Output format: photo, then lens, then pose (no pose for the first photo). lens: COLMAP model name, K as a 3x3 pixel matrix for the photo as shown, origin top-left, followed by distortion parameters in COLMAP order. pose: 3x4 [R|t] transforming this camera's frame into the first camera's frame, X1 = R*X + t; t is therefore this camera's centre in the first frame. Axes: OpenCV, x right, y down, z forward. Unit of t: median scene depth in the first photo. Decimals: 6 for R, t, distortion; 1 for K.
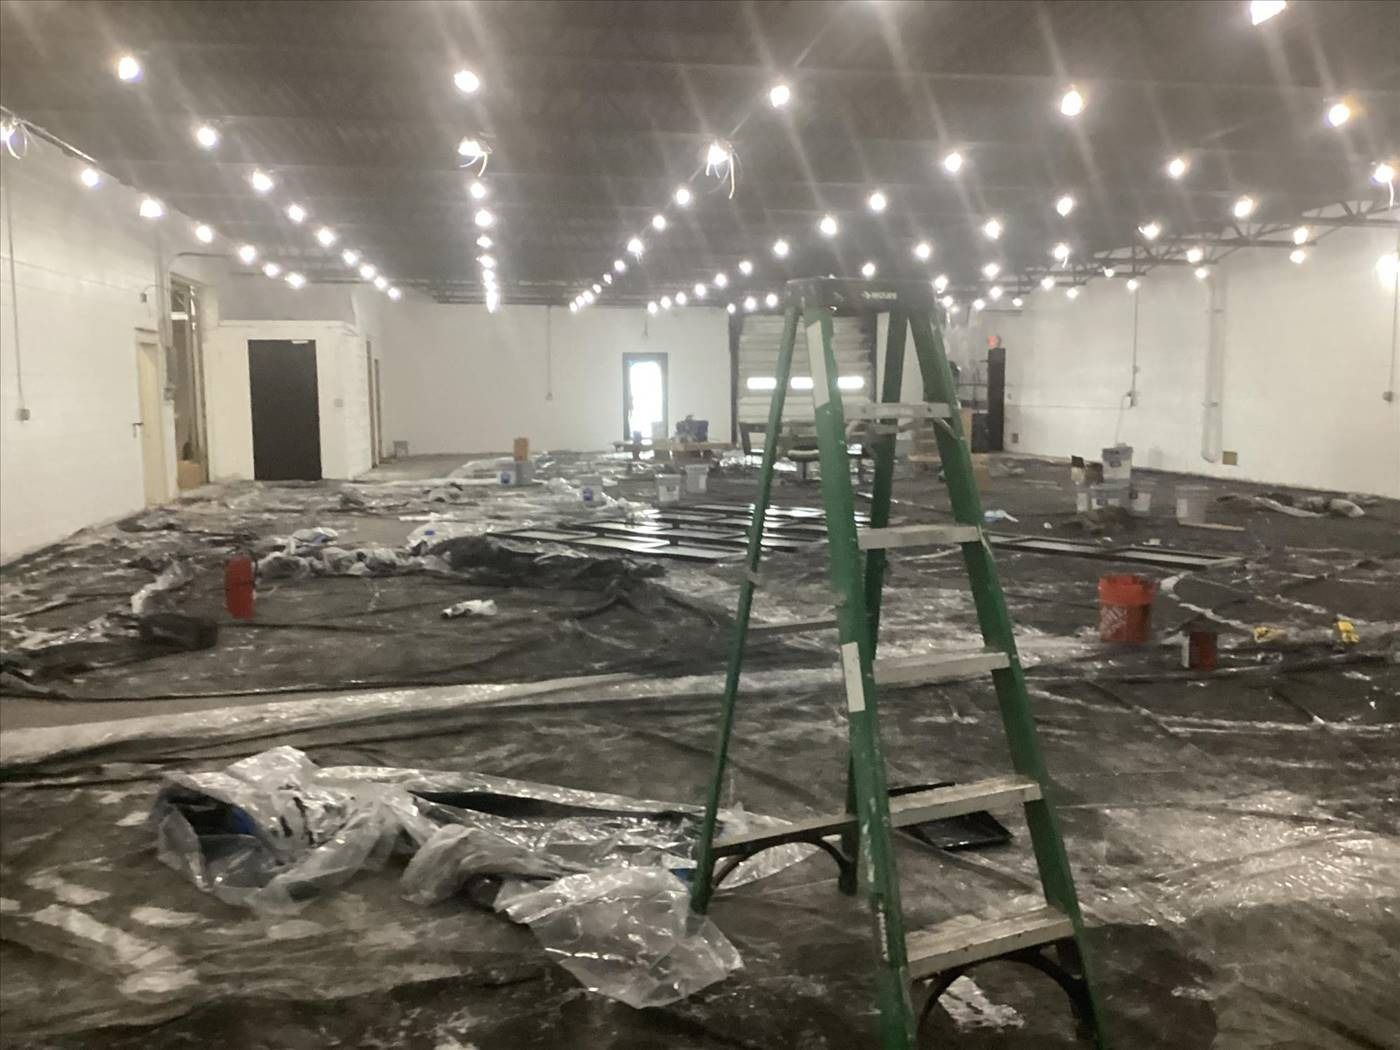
lens RADIAL K [[1279.7, 0, 705.9], [0, 1279.7, 526.1], [0, 0, 1]] dist [0.070966, -0.115951]
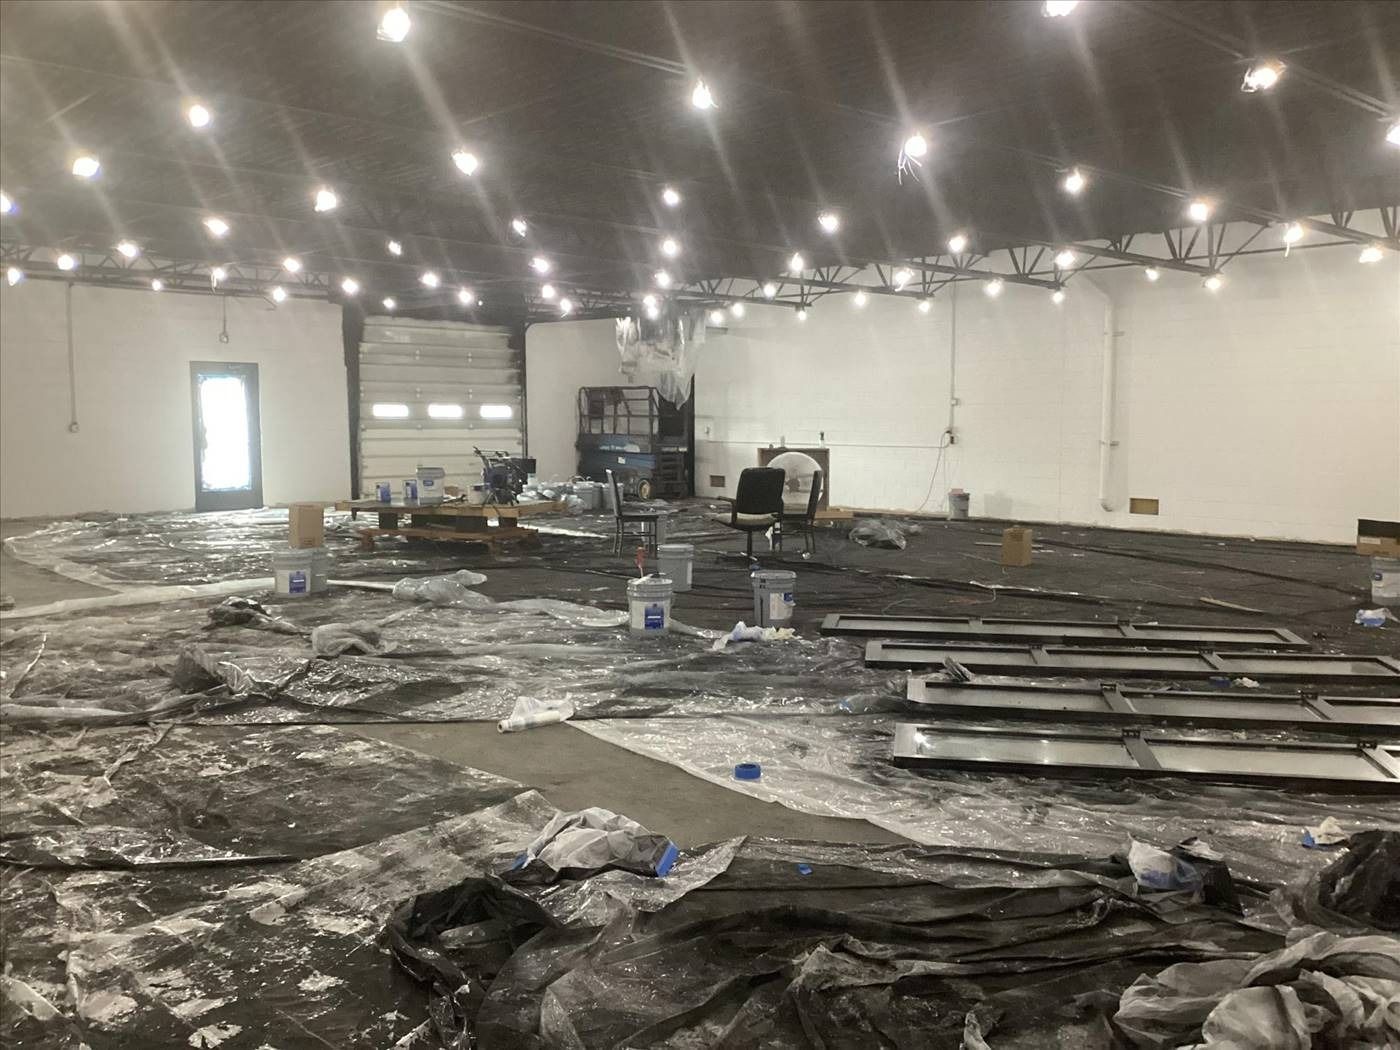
lens RADIAL K [[1279.7, 0, 705.9], [0, 1279.7, 526.1], [0, 0, 1]] dist [0.070966, -0.115951]
pose [[0.836260, -0.037263, 0.547066, -0.290182], [0.049890, 0.998721, -0.008236, -0.044501], [-0.546059, 0.034181, 0.837049, 0.420472]]
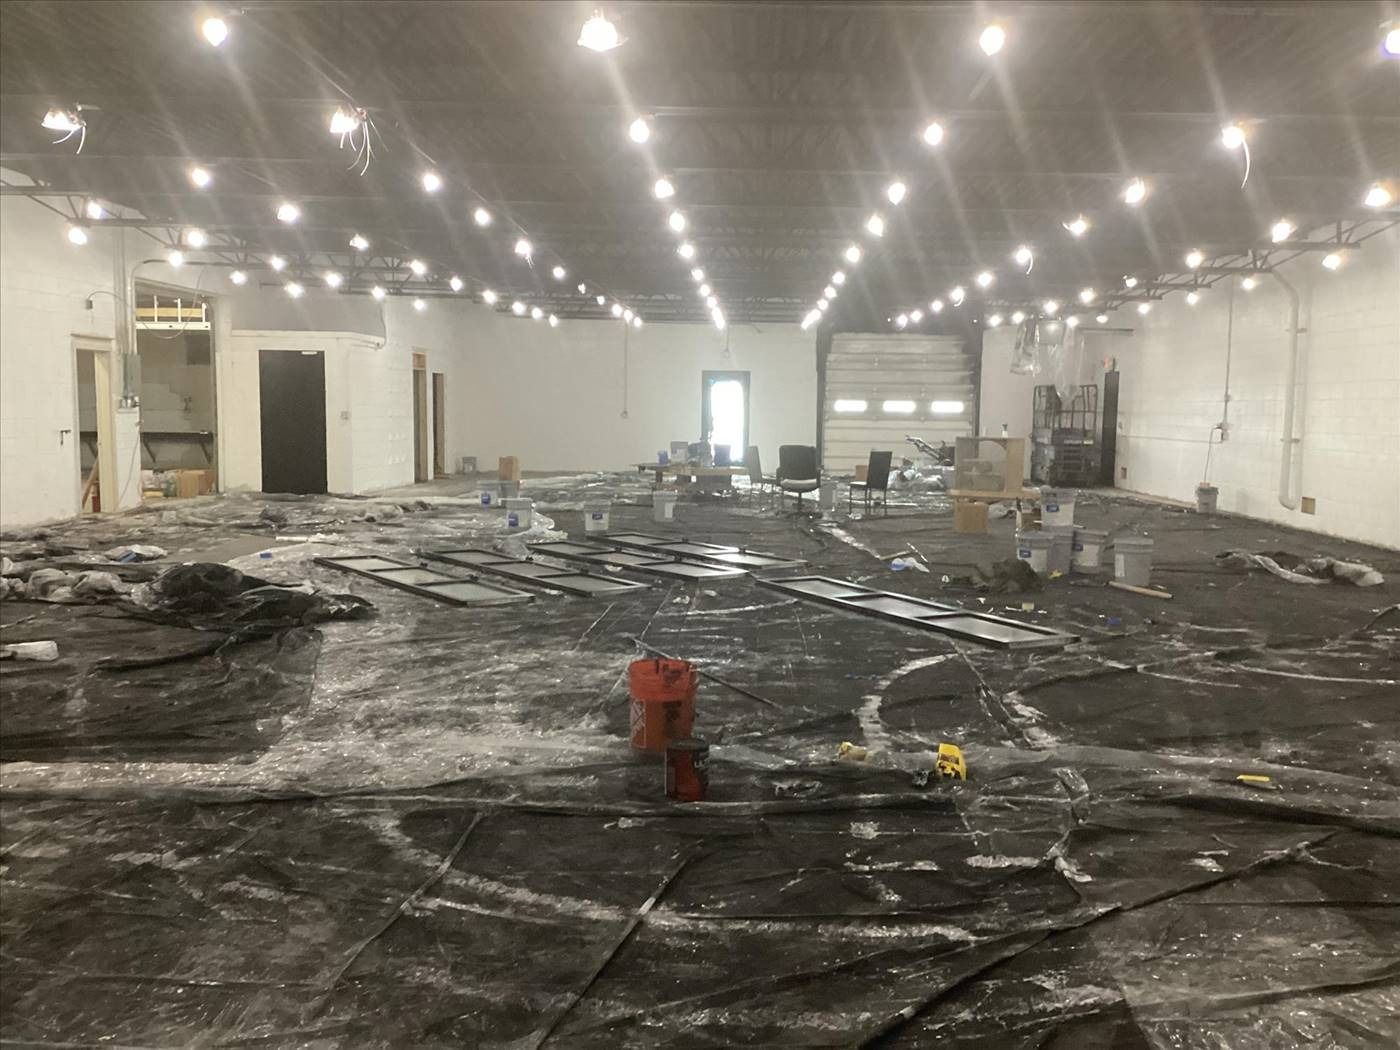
lens RADIAL K [[1279.7, 0, 705.9], [0, 1279.7, 526.1], [0, 0, 1]] dist [0.070966, -0.115951]
pose [[0.979468, 0.039160, -0.197761, 0.180122], [-0.042467, 0.999020, -0.012508, -0.011524], [0.197078, 0.020650, 0.980170, 0.098939]]
